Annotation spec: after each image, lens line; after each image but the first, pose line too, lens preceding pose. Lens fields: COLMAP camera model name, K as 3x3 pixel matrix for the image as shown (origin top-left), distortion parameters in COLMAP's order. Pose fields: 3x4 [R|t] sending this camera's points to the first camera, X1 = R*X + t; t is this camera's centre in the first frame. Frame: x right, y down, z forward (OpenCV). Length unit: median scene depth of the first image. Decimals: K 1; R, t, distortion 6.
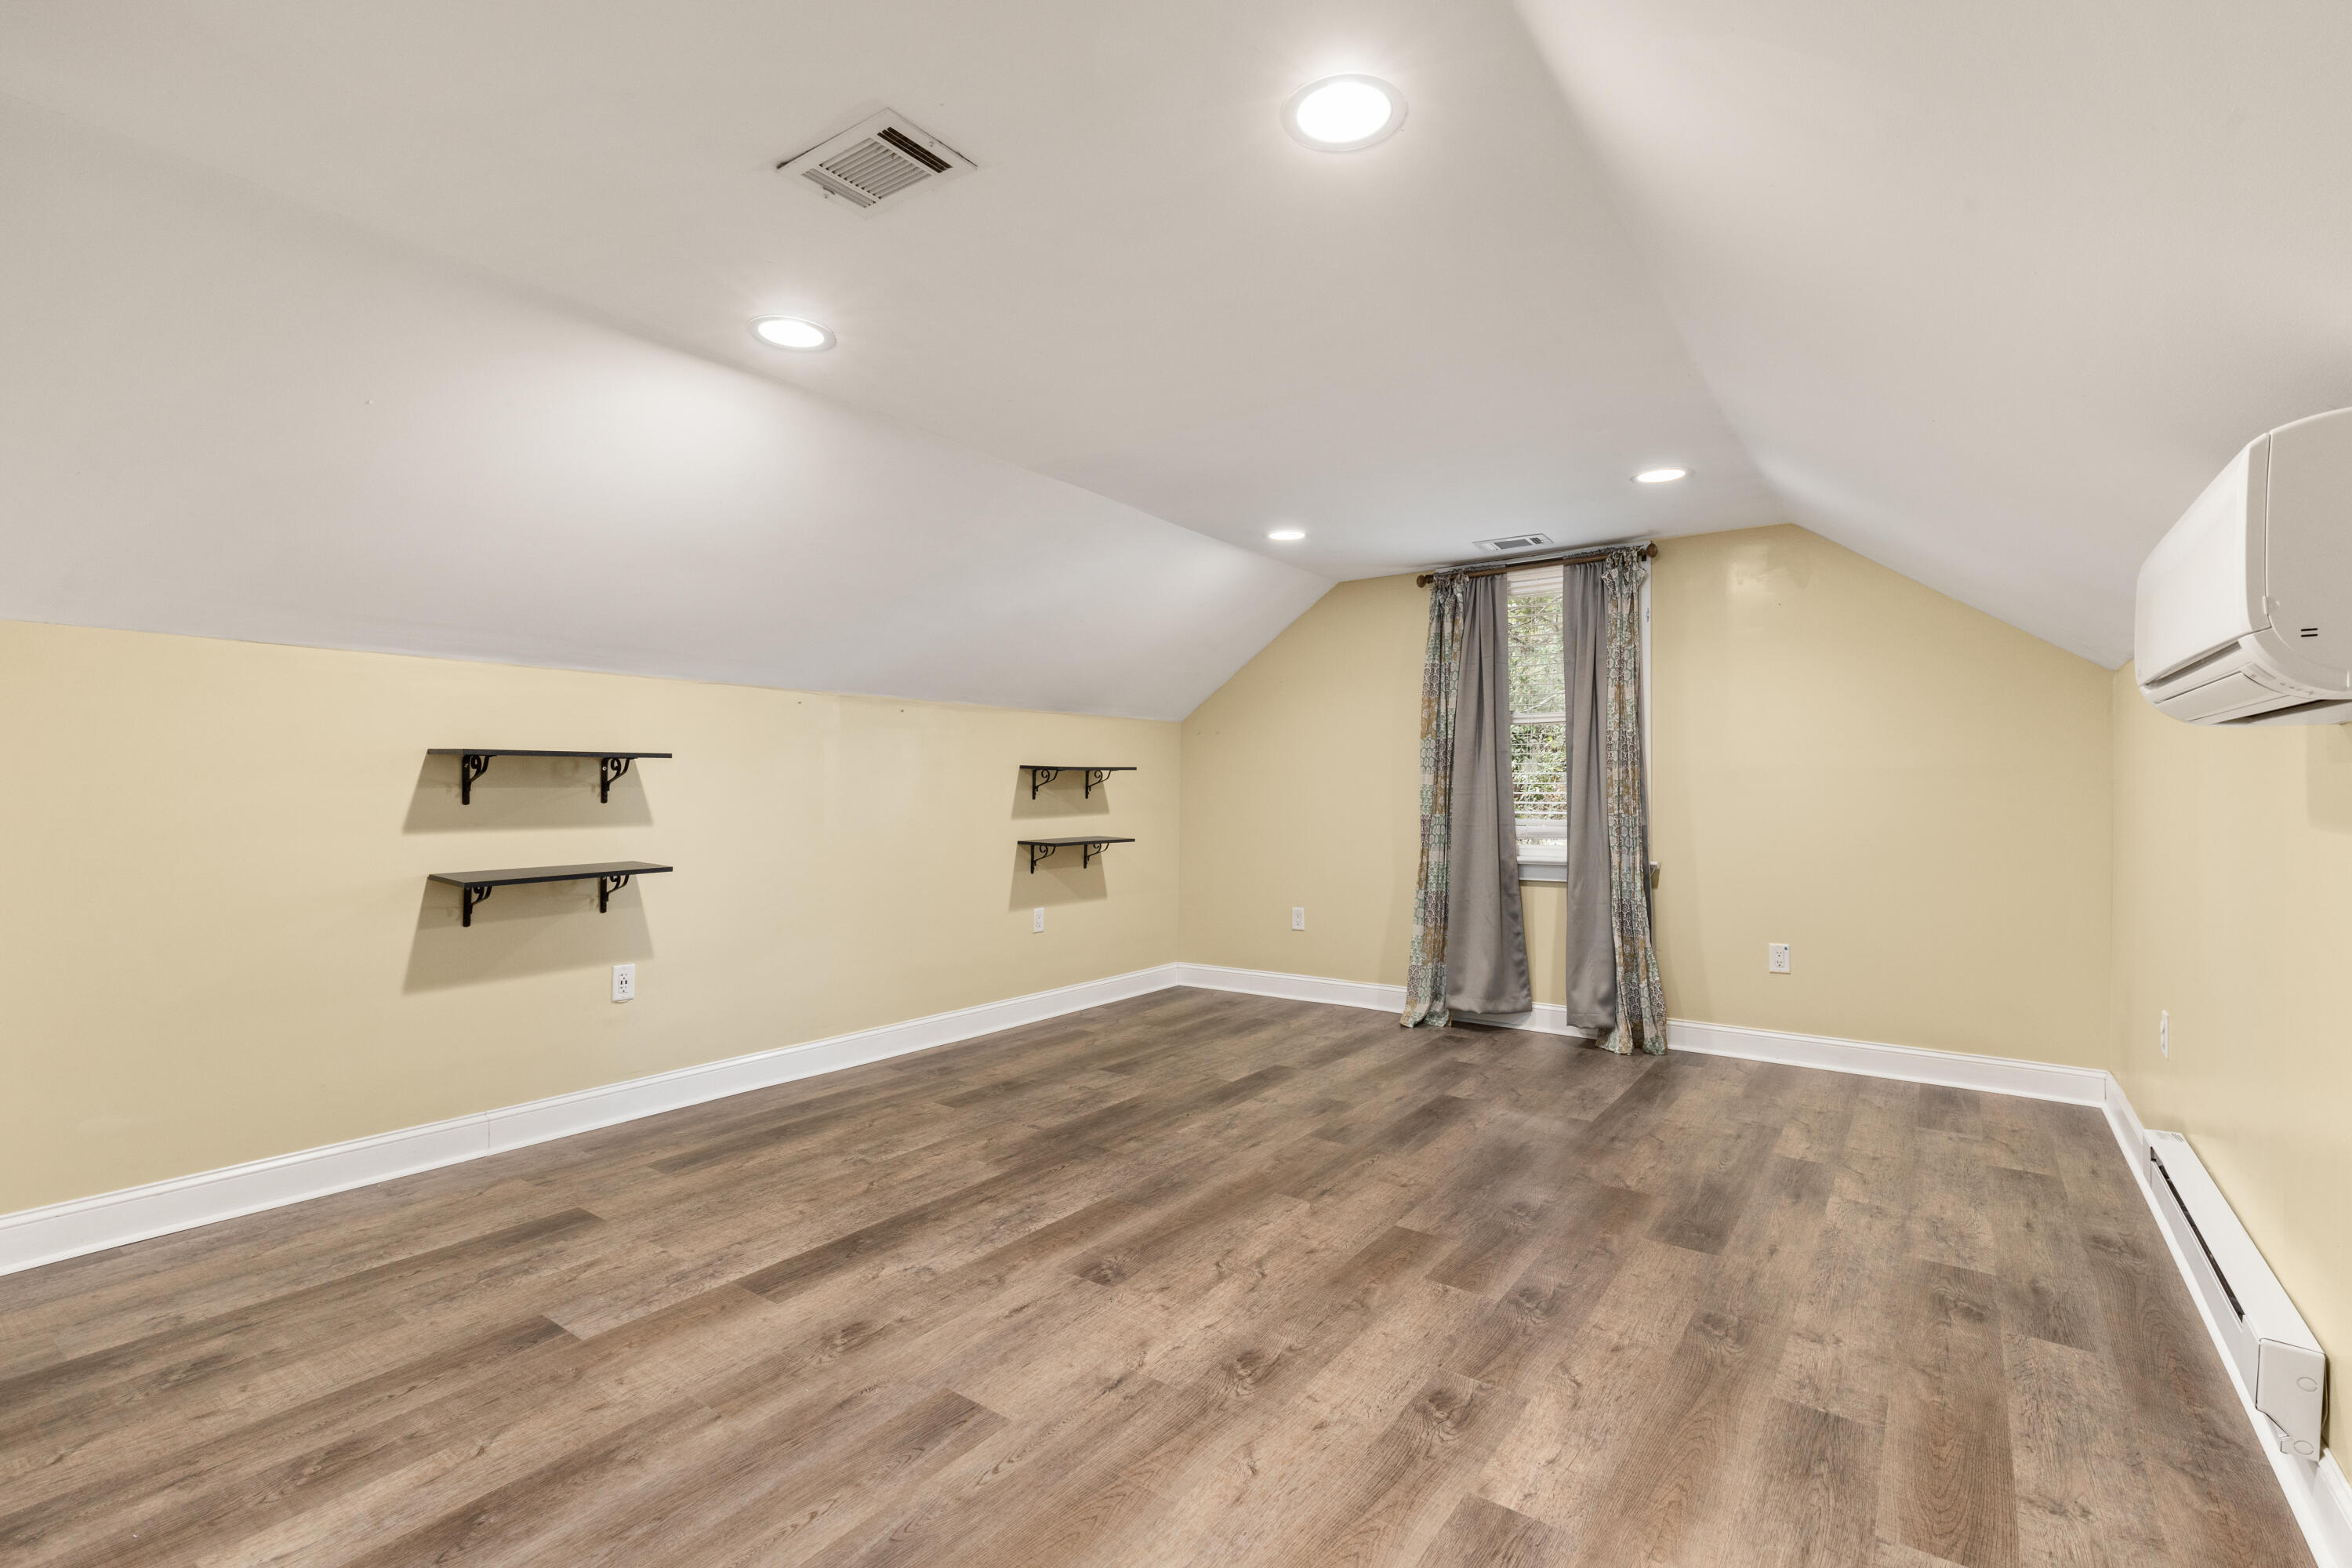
lens RADIAL K [[1064.7, 0, 1181.8], [0, 1064.7, 796.9], [0, 0, 1]] dist [0.002704, -0.000391]
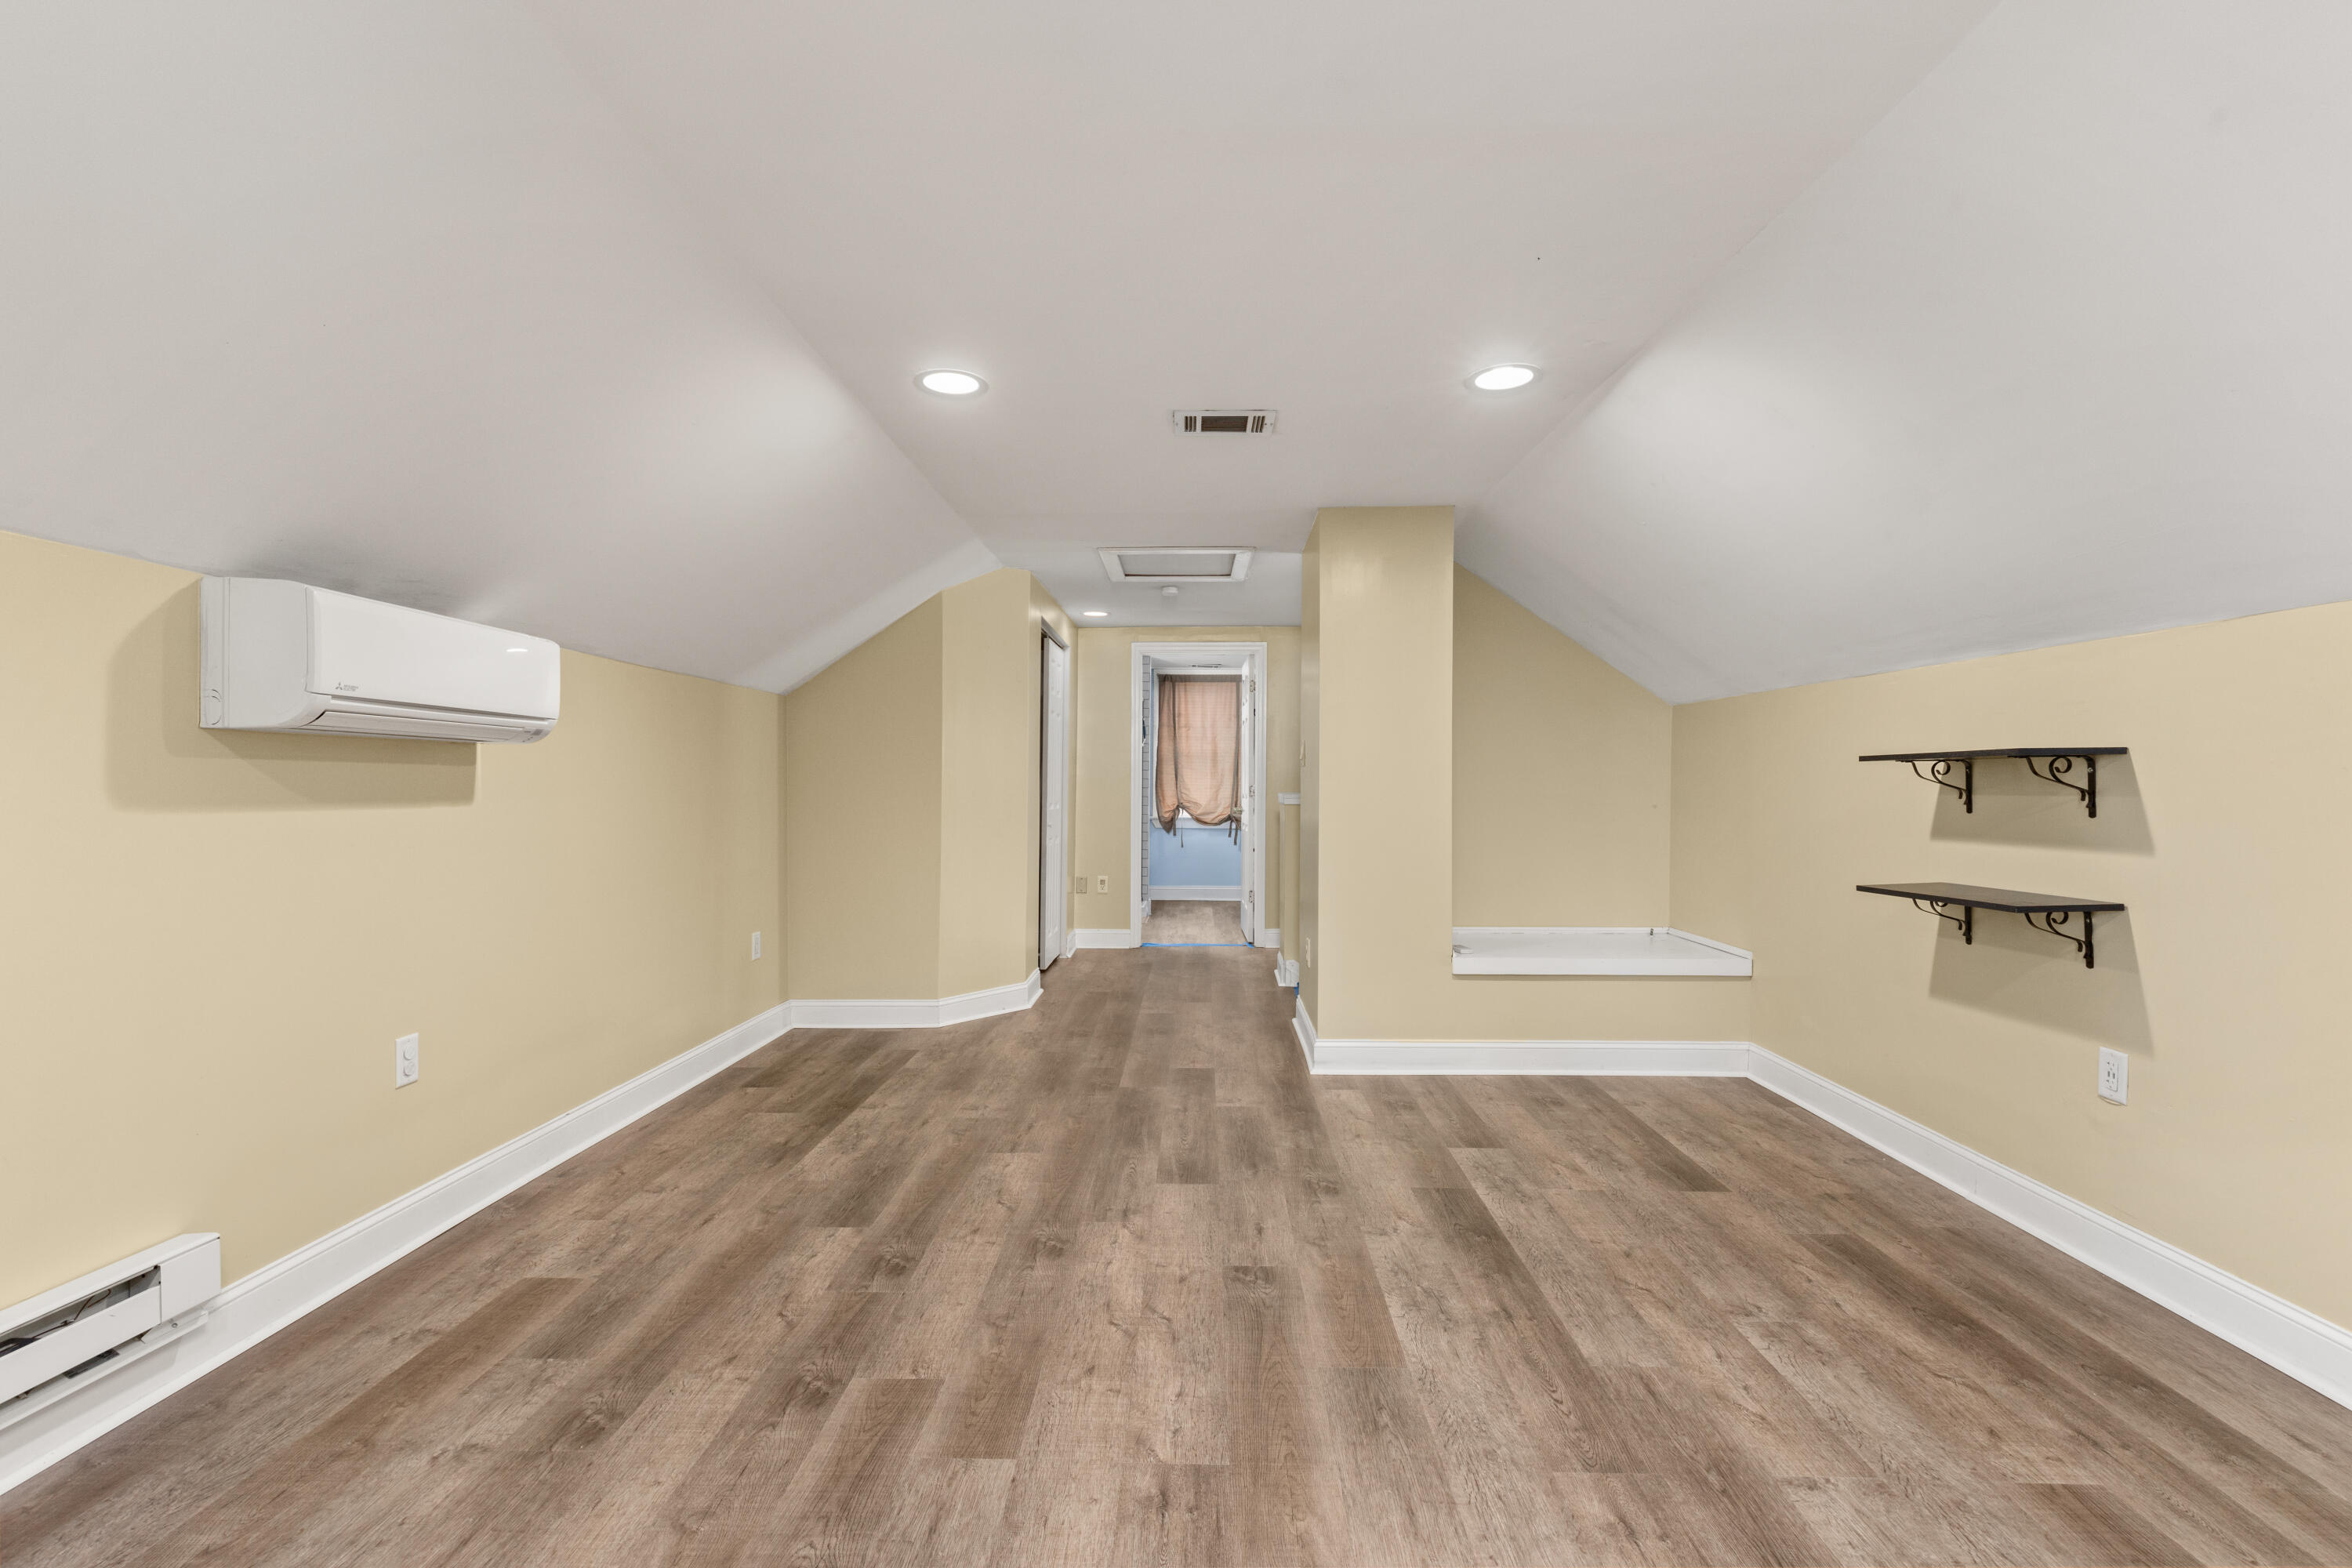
lens RADIAL K [[1064.7, 0, 1194.1], [0, 1064.7, 788.1], [0, 0, 1]] dist [0.002704, -0.000391]
pose [[-0.819785, -0.006108, -0.572638, 0.388673], [-0.015031, 0.999828, 0.010854, -0.014259], [0.572474, 0.017505, -0.819736, 1.270541]]
